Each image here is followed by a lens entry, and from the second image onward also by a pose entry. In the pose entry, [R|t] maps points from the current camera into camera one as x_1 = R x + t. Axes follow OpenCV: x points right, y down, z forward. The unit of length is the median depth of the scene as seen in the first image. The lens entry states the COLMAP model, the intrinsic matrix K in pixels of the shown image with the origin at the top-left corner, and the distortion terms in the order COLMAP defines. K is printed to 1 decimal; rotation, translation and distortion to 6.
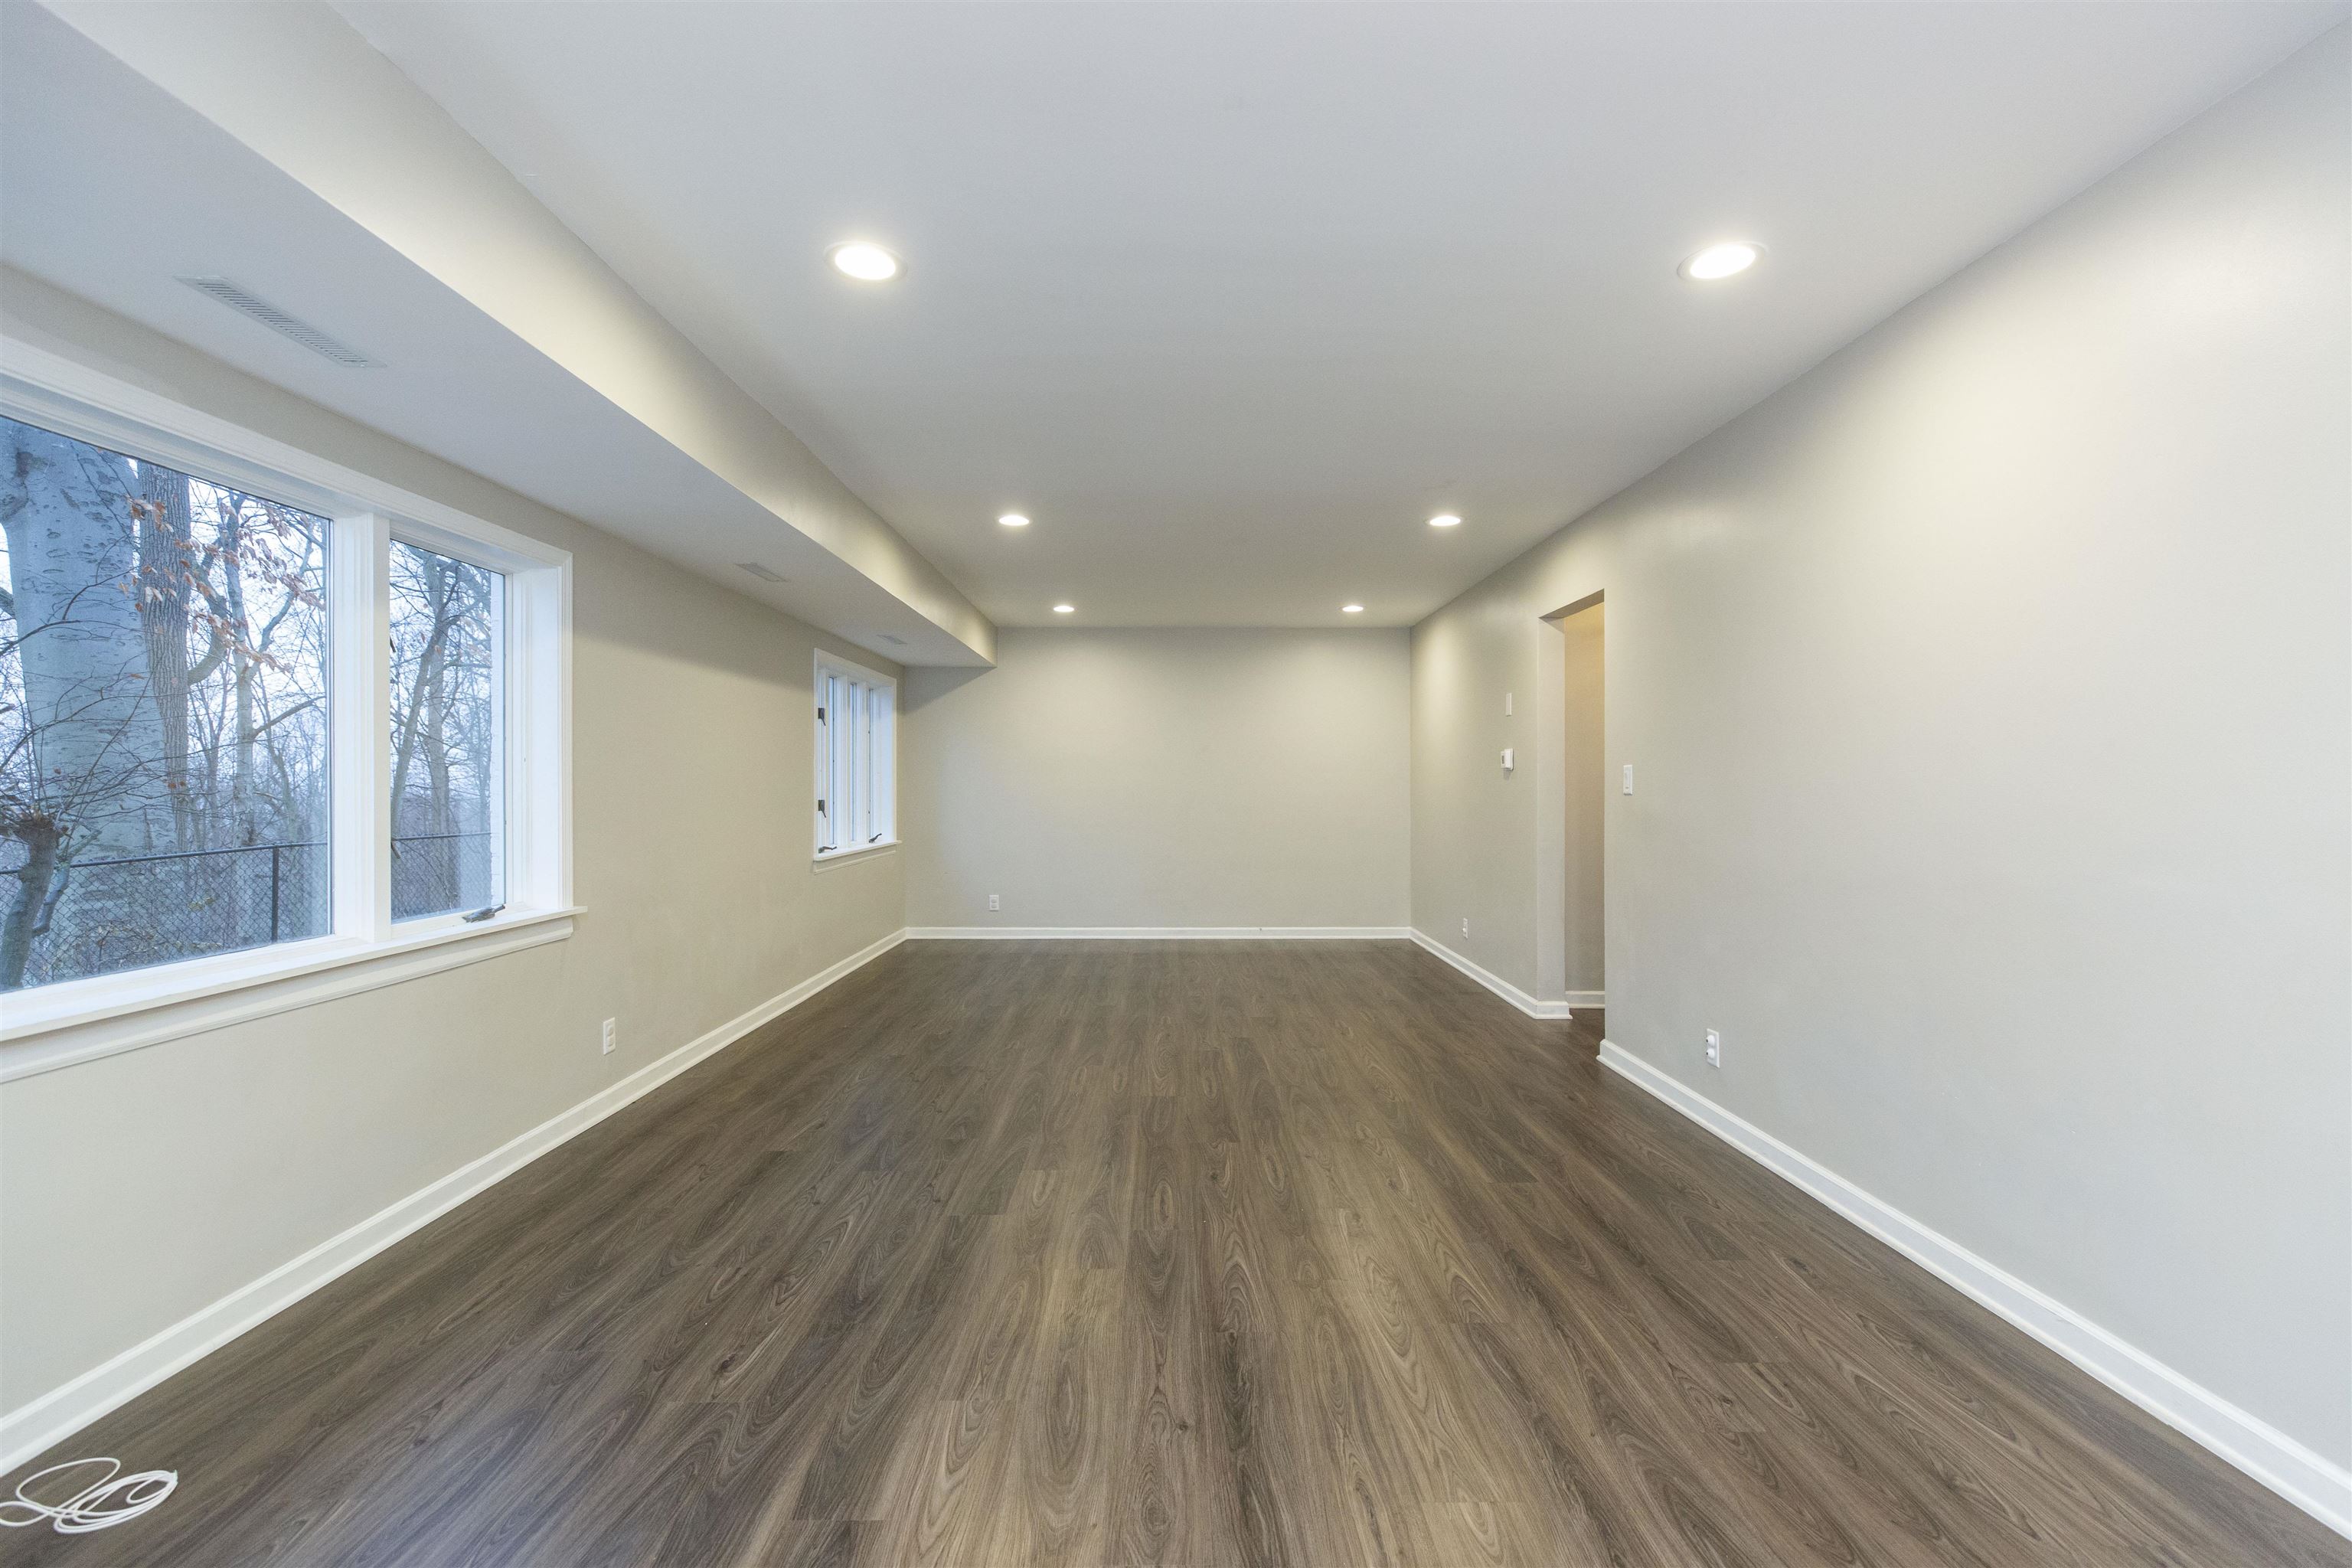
lens RADIAL K [[1062.9, 0, 1175.3], [0, 1062.9, 784.7], [0, 0, 1]] dist [0.002007, 0.000342]
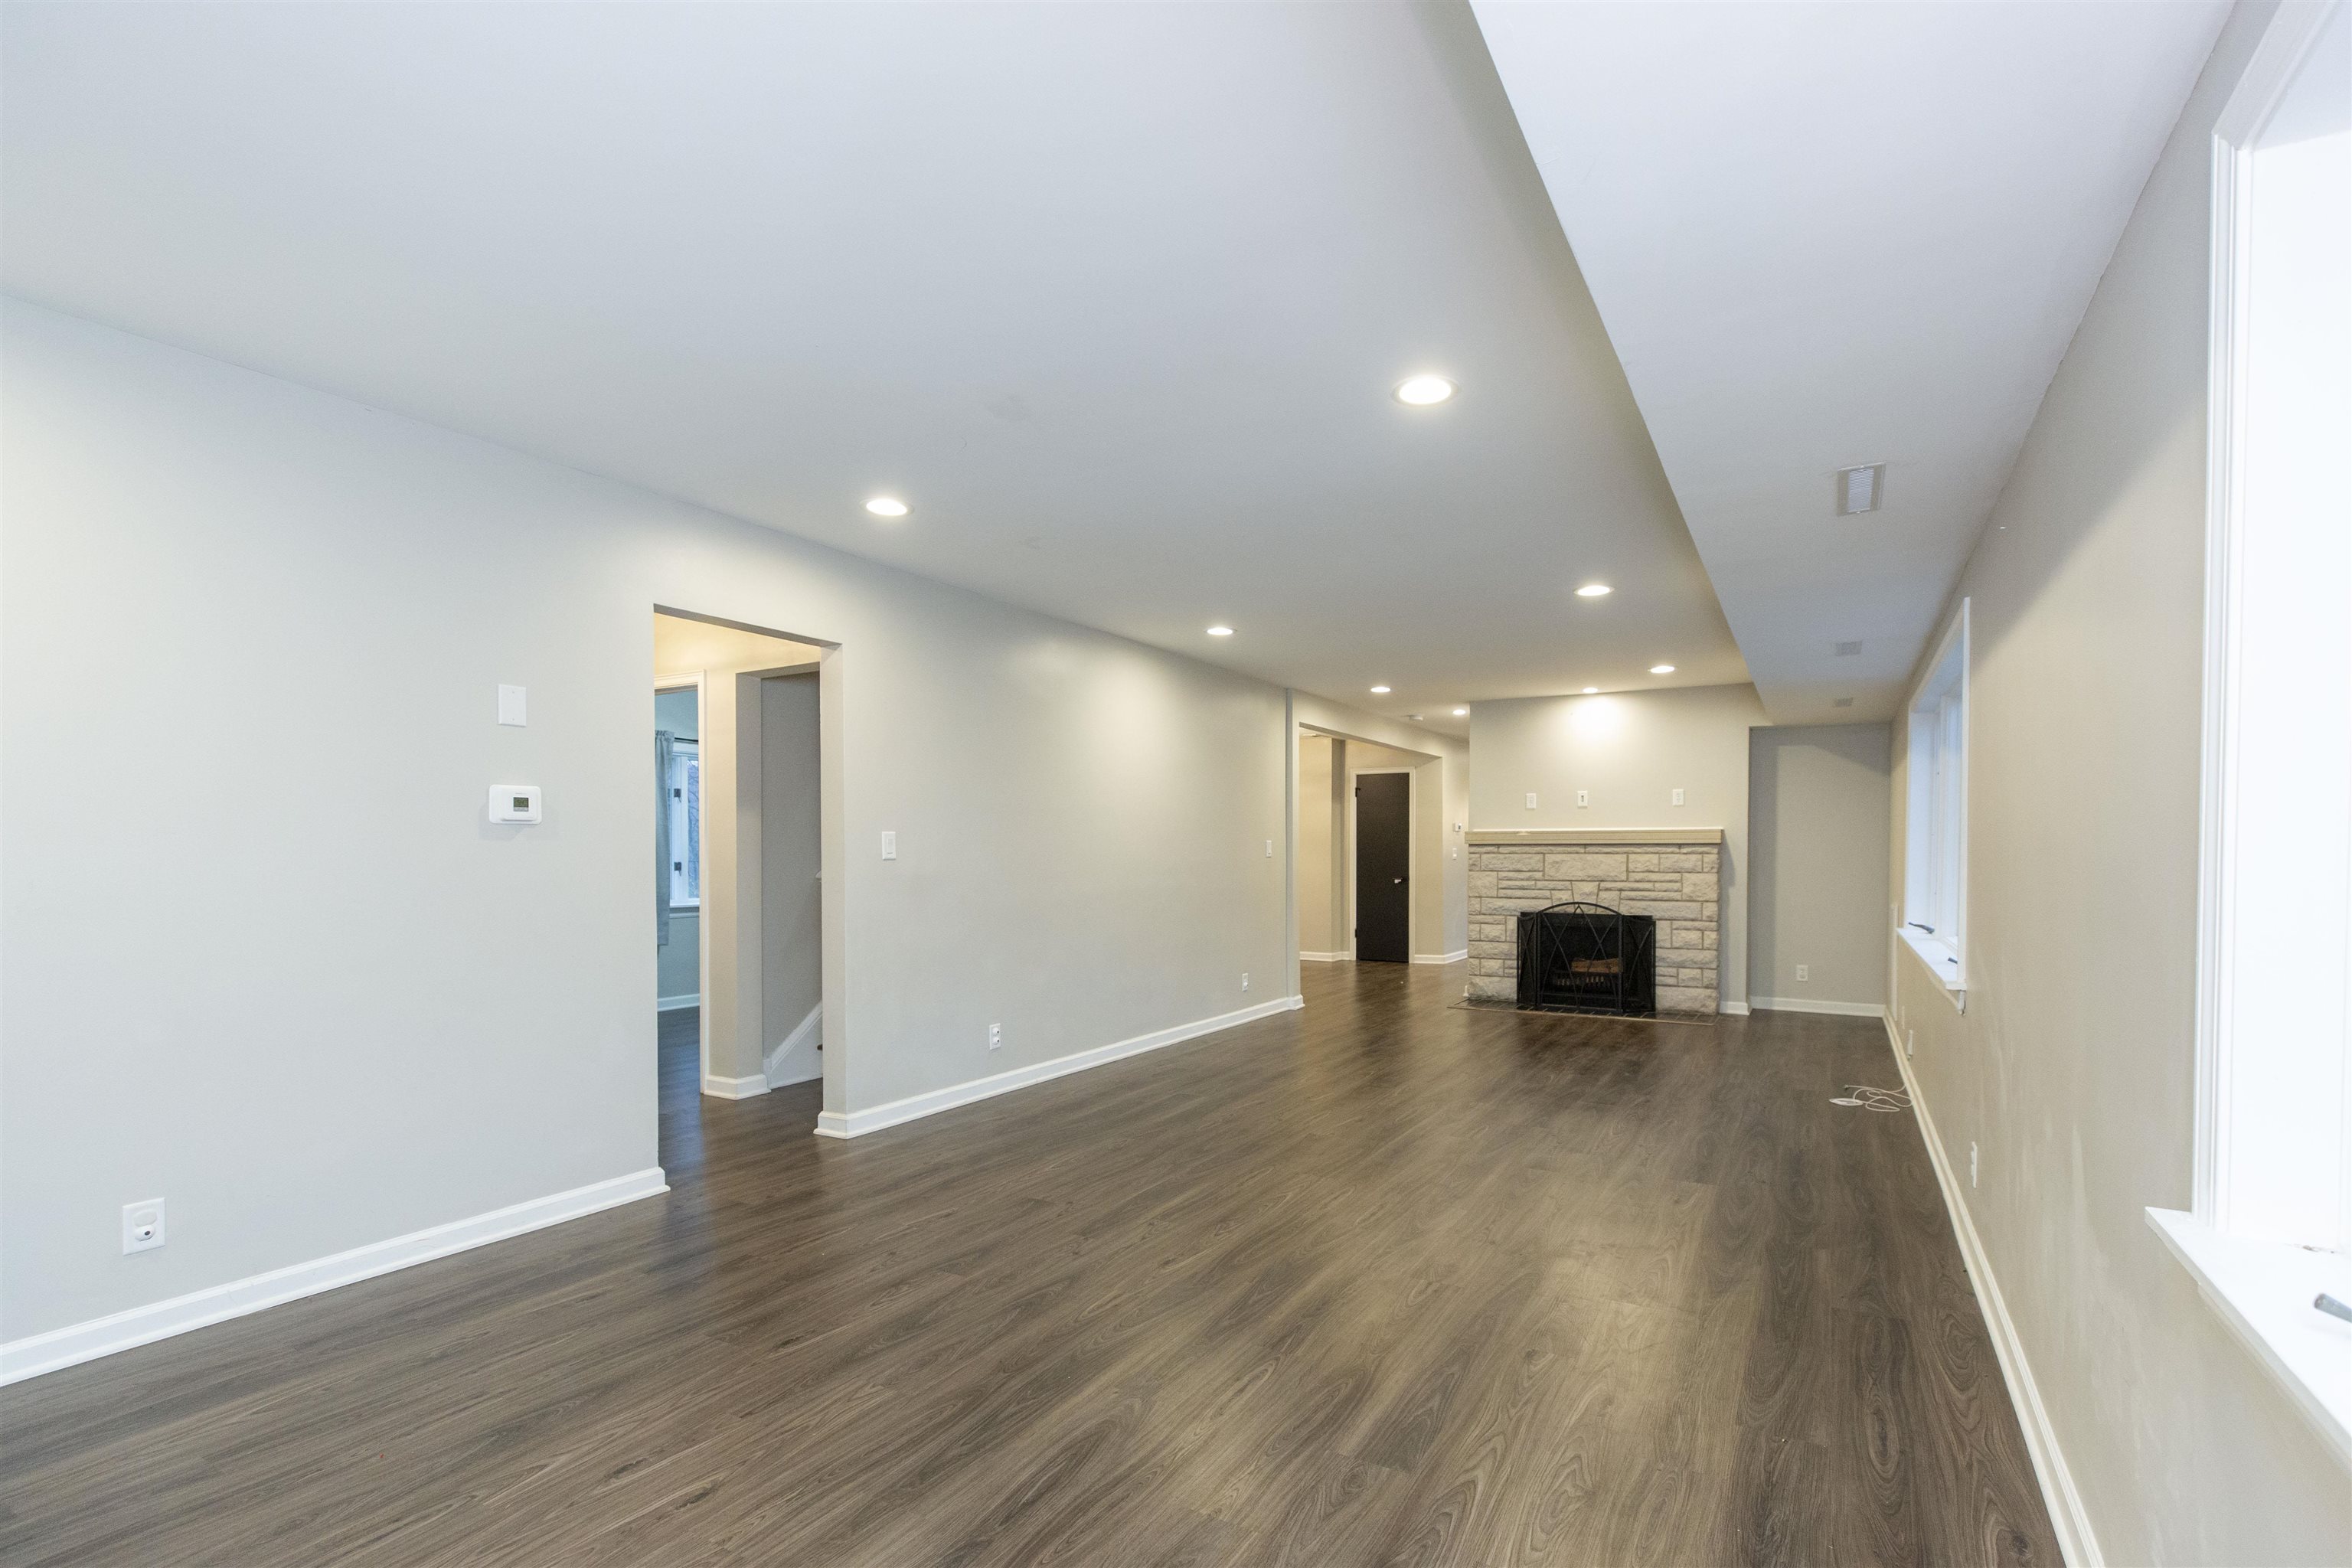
lens RADIAL K [[1062.9, 0, 1230.8], [0, 1062.9, 861.9], [0, 0, 1]] dist [0.002007, 0.000342]
pose [[-0.868425, -0.007240, 0.495768, -0.487431], [-0.002491, 0.999944, 0.010239, 0.000674], [-0.495815, 0.007656, -0.868395, 2.166669]]
